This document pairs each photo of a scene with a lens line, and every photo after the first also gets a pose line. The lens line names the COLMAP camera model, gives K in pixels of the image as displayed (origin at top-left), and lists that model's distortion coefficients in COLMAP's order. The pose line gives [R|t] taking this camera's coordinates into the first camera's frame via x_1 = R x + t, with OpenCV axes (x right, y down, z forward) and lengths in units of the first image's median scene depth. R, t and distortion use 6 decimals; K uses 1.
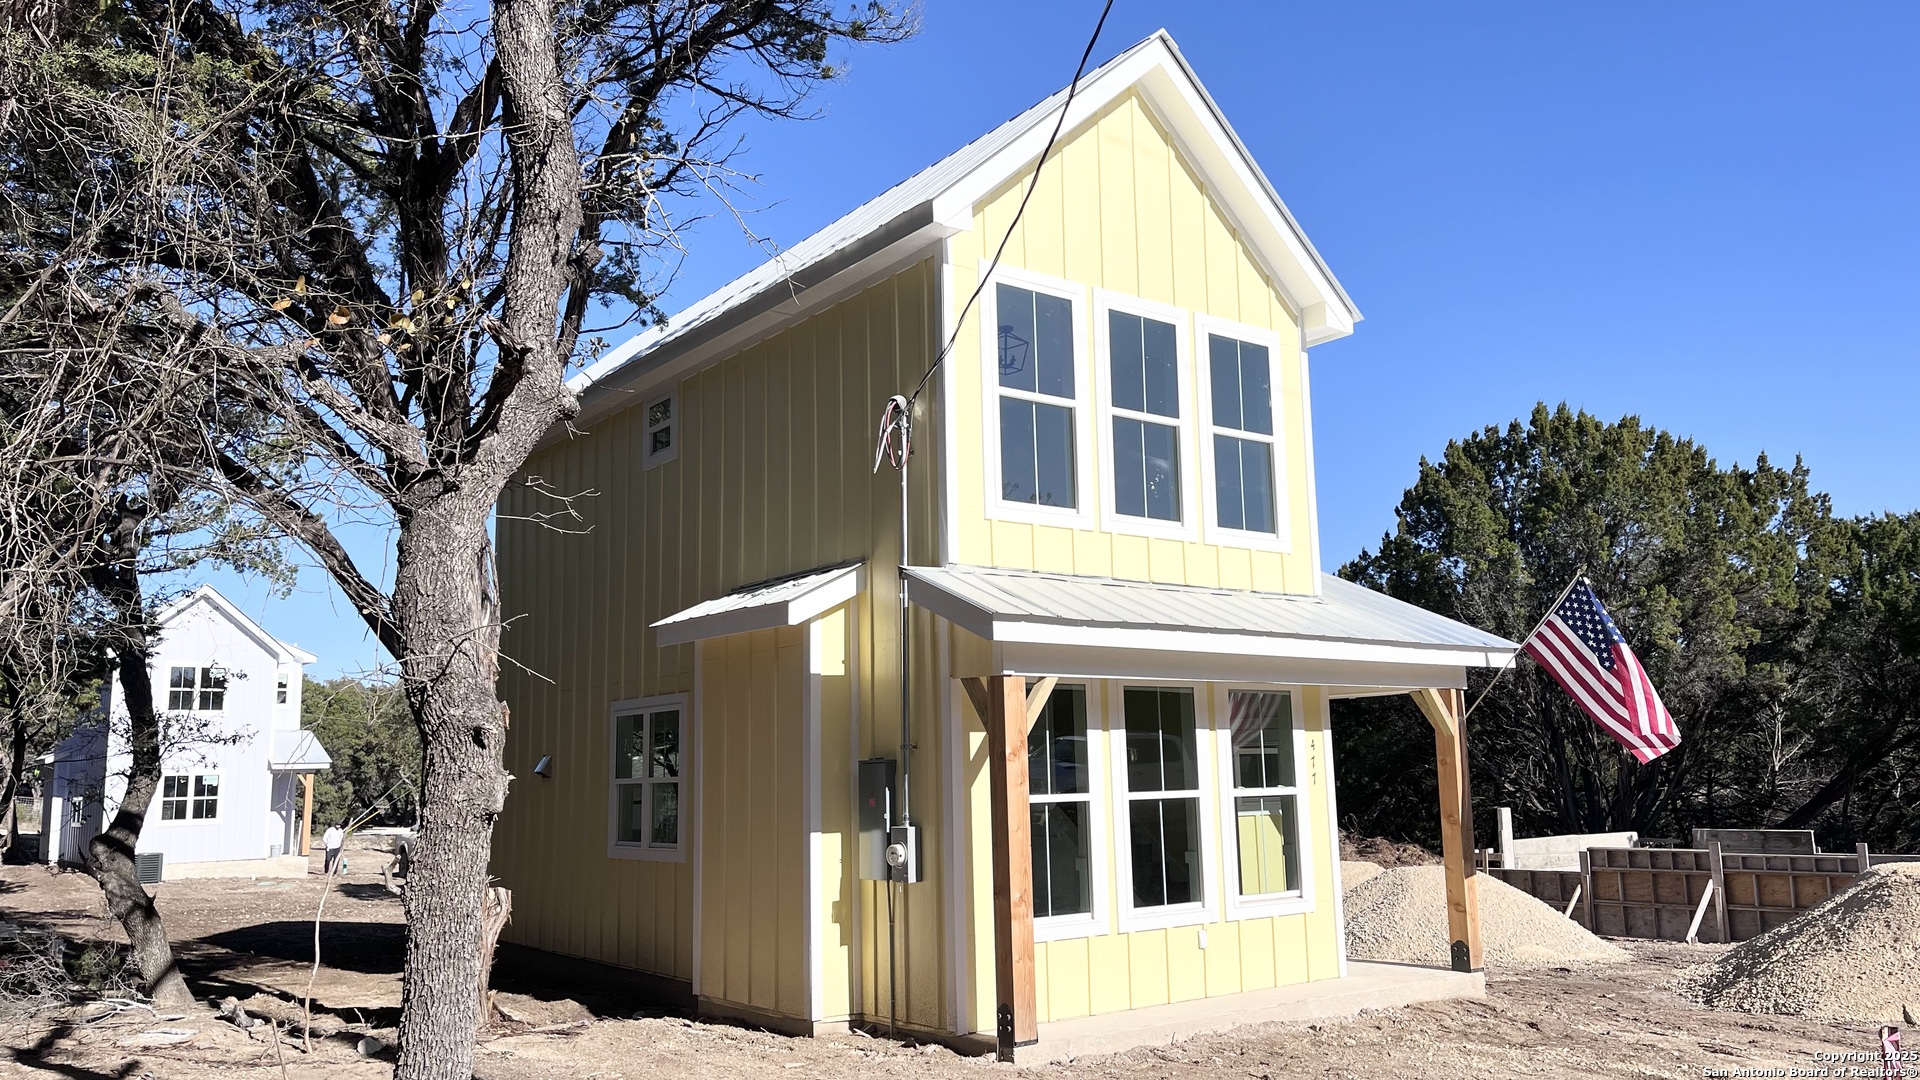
lens RADIAL K [[1410.2, 0, 960.0], [0, 1410.2, 540.0], [0, 0, 1]] dist [0.267920, 0.000044]
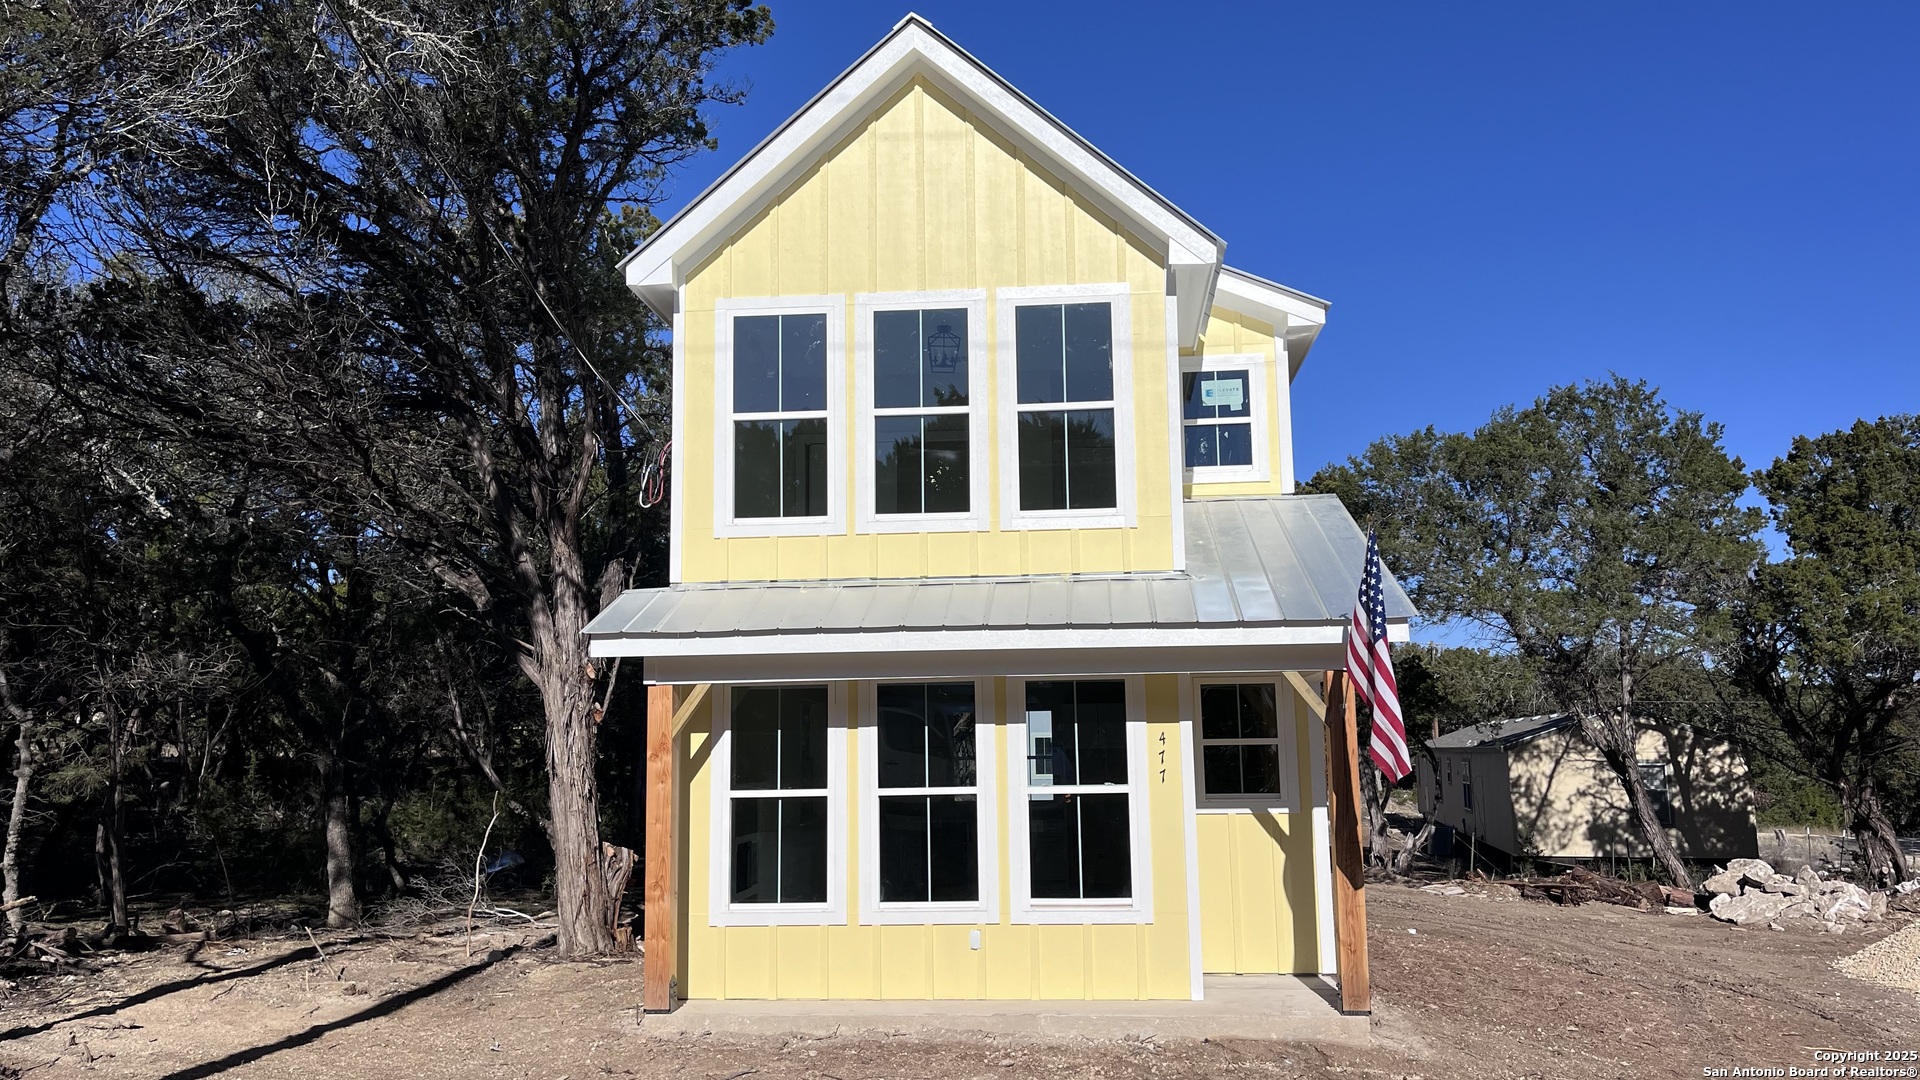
lens RADIAL K [[1410.2, 0, 960.0], [0, 1410.2, 540.0], [0, 0, 1]] dist [0.267920, 0.000044]
pose [[0.736621, -0.089306, -0.670383, 0.846533], [0.103921, 0.994418, -0.018284, 0.025233], [0.668274, -0.056198, 0.741790, 0.293175]]
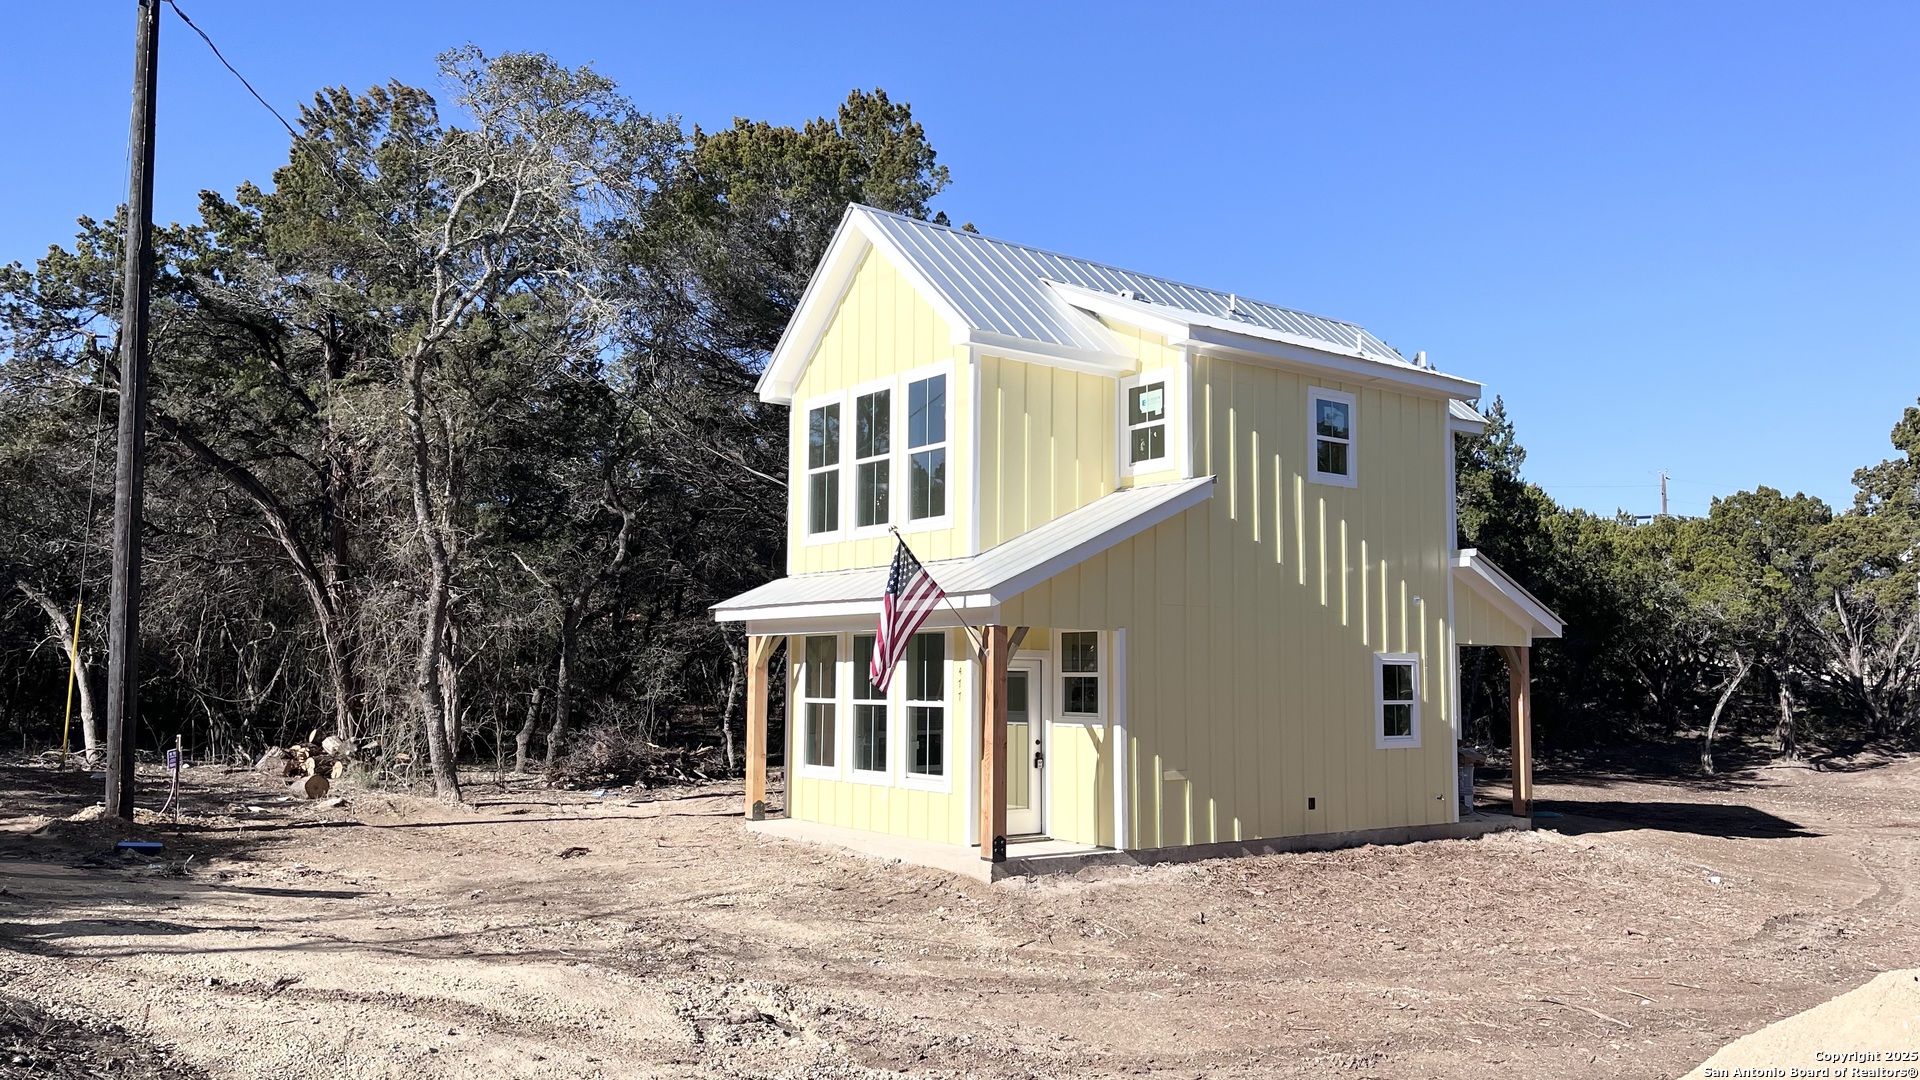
lens RADIAL K [[1410.2, 0, 960.0], [0, 1410.2, 540.0], [0, 0, 1]] dist [0.267920, 0.000044]
pose [[-0.008742, -0.075429, -0.997113, 1.733961], [0.144912, 0.986529, -0.075898, 0.136192], [0.989406, -0.145158, 0.002306, 1.132054]]
